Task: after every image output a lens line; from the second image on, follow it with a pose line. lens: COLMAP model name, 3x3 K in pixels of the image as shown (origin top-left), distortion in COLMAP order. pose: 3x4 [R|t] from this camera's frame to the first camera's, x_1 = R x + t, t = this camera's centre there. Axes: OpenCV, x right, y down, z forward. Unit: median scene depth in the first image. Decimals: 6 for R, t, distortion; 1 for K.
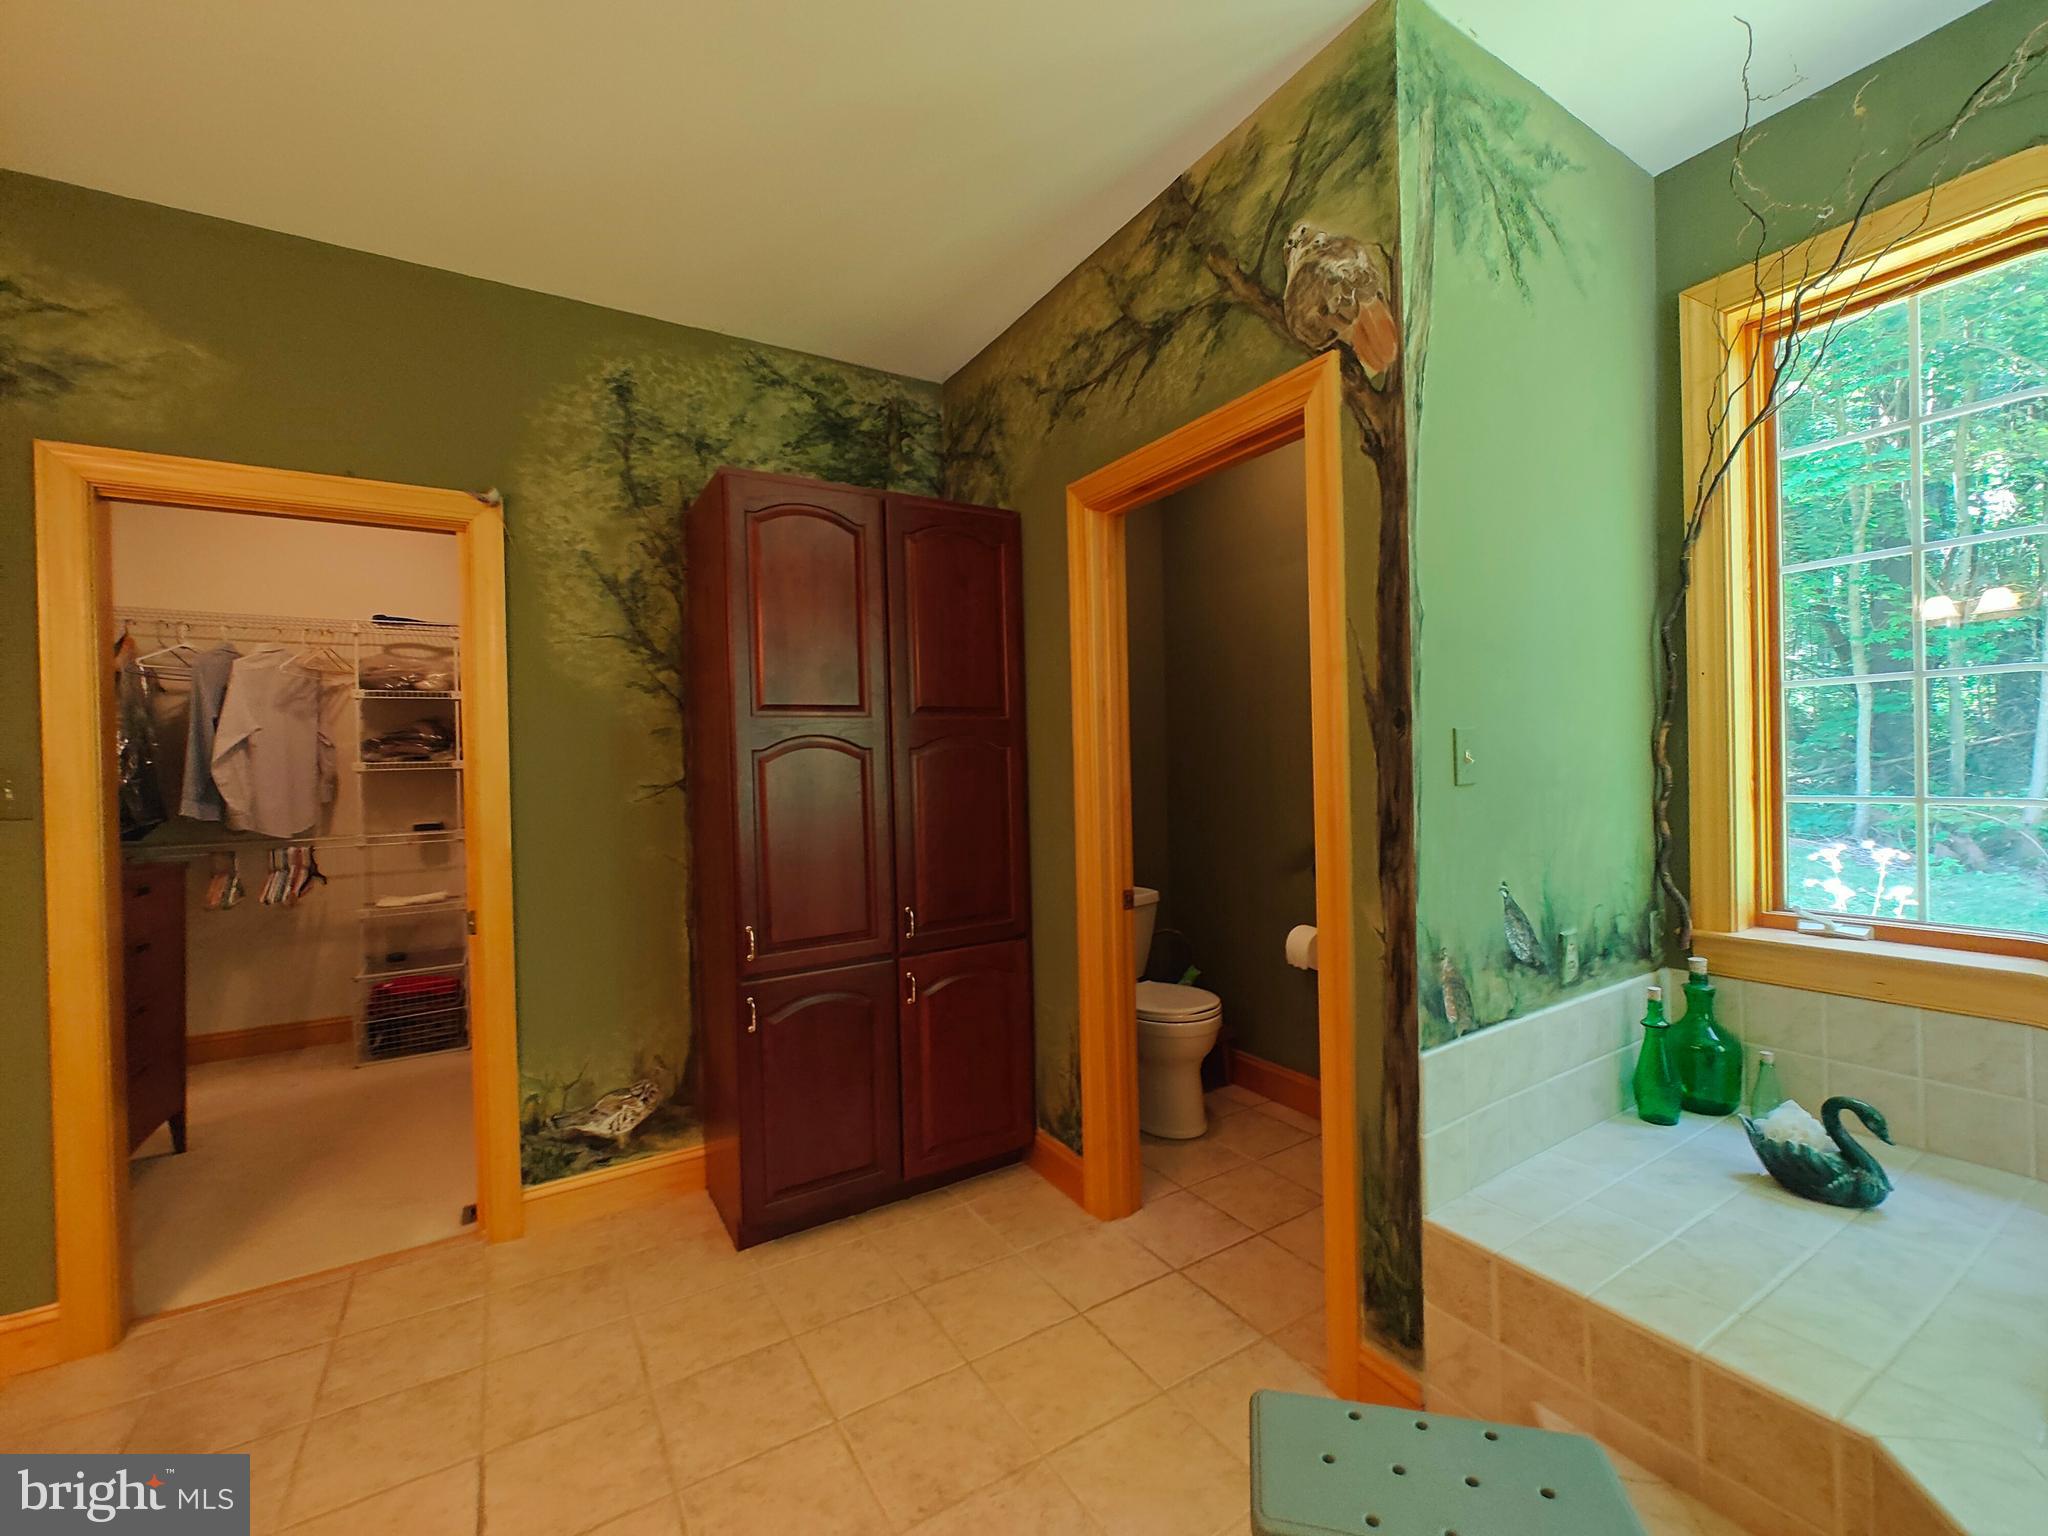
lens RADIAL K [[857.1, 0, 1029.5], [0, 857.1, 774.6], [0, 0, 1]] dist [0.000163, 0.000140]
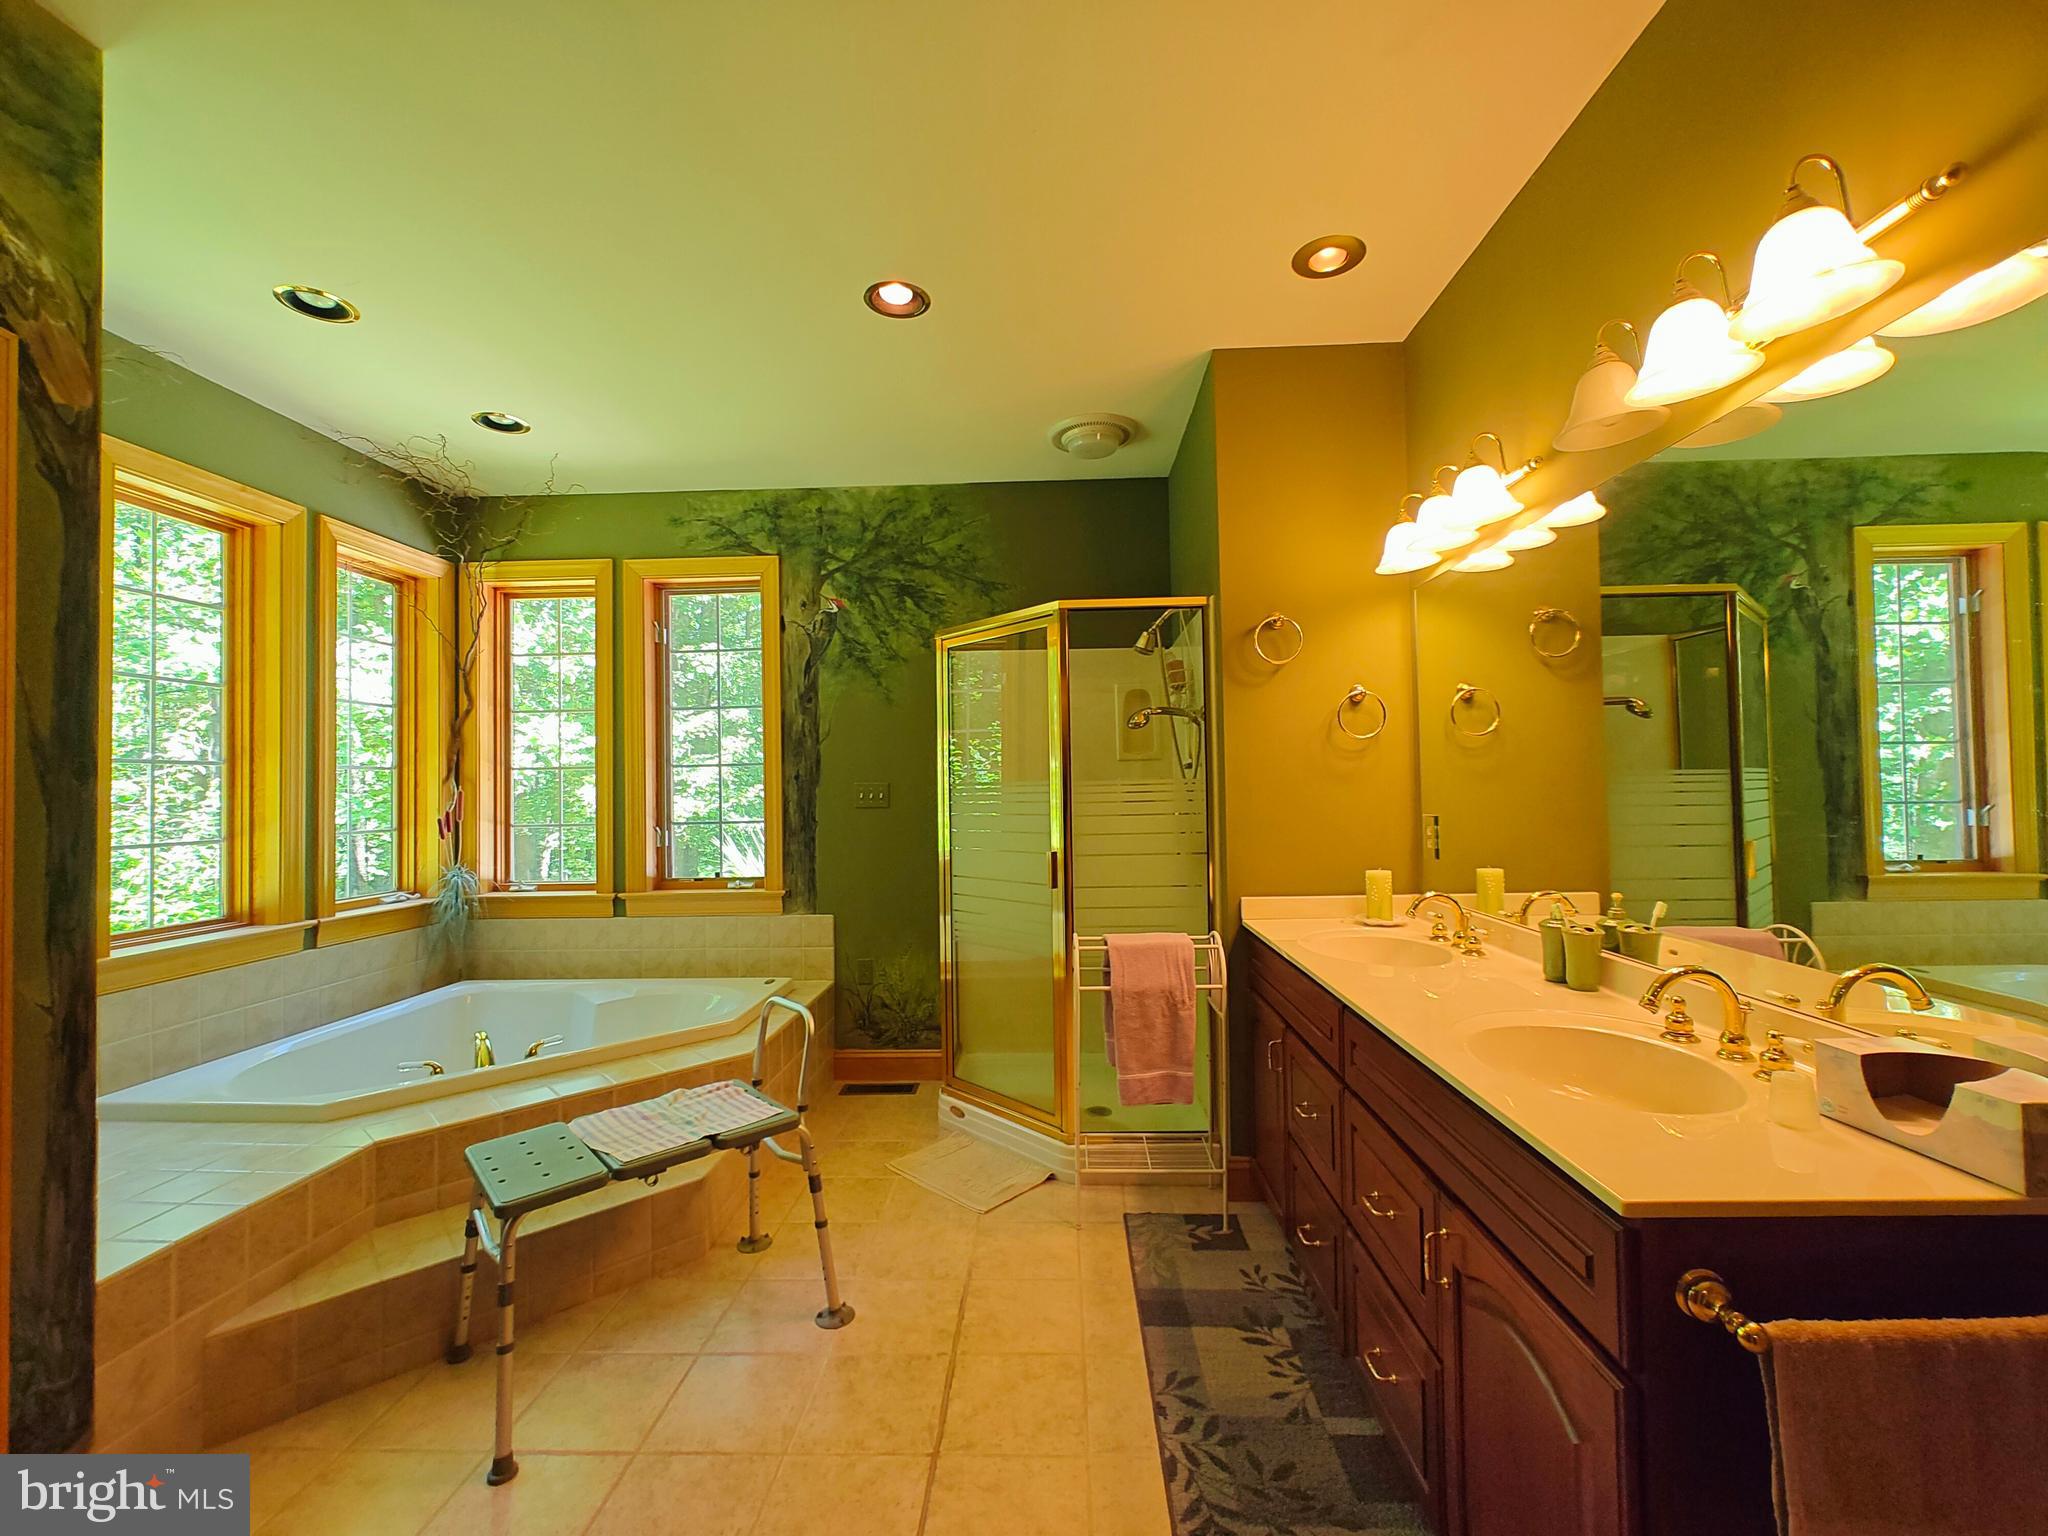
lens RADIAL K [[857.1, 0, 1031.8], [0, 857.1, 767.2], [0, 0, 1]] dist [0.000163, 0.000140]
pose [[-0.833245, 0.053698, 0.550289, -0.951439], [0.042689, 0.998550, -0.032802, 0.006161], [-0.551253, -0.003841, -0.834329, 1.168911]]
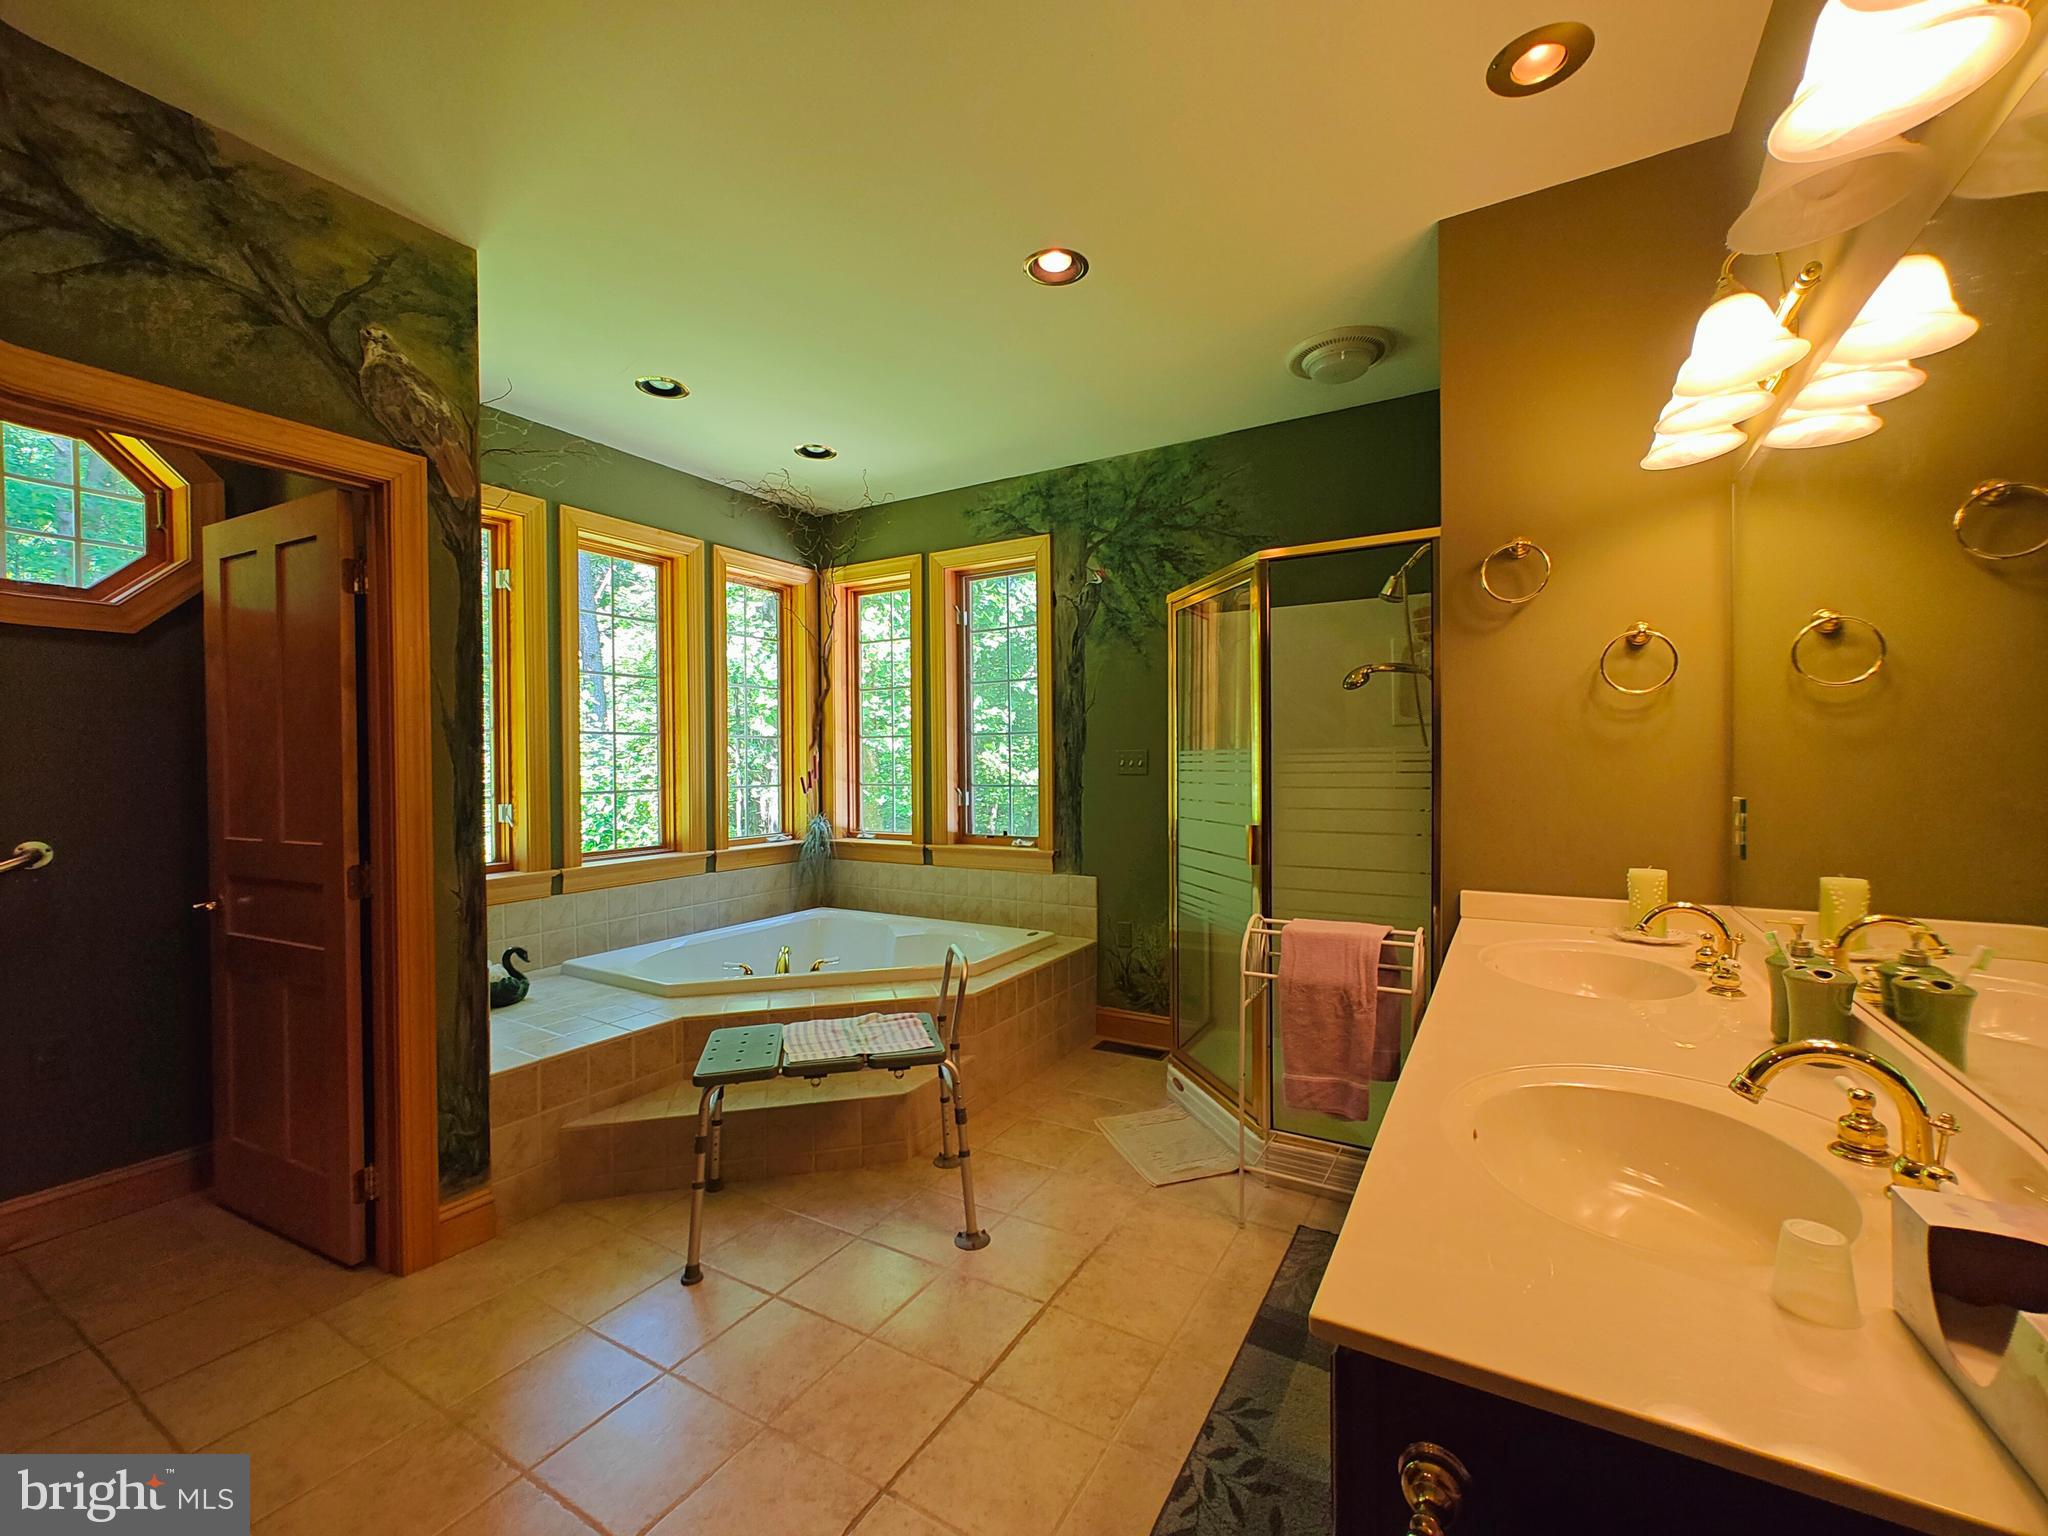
lens RADIAL K [[857.1, 0, 1034.4], [0, 857.1, 767.9], [0, 0, 1]] dist [0.000163, 0.000140]
pose [[-0.467037, 0.022509, 0.883951, -1.255940], [0.026298, 0.999587, -0.011559, 0.022144], [-0.883847, 0.017847, -0.467436, 0.807412]]
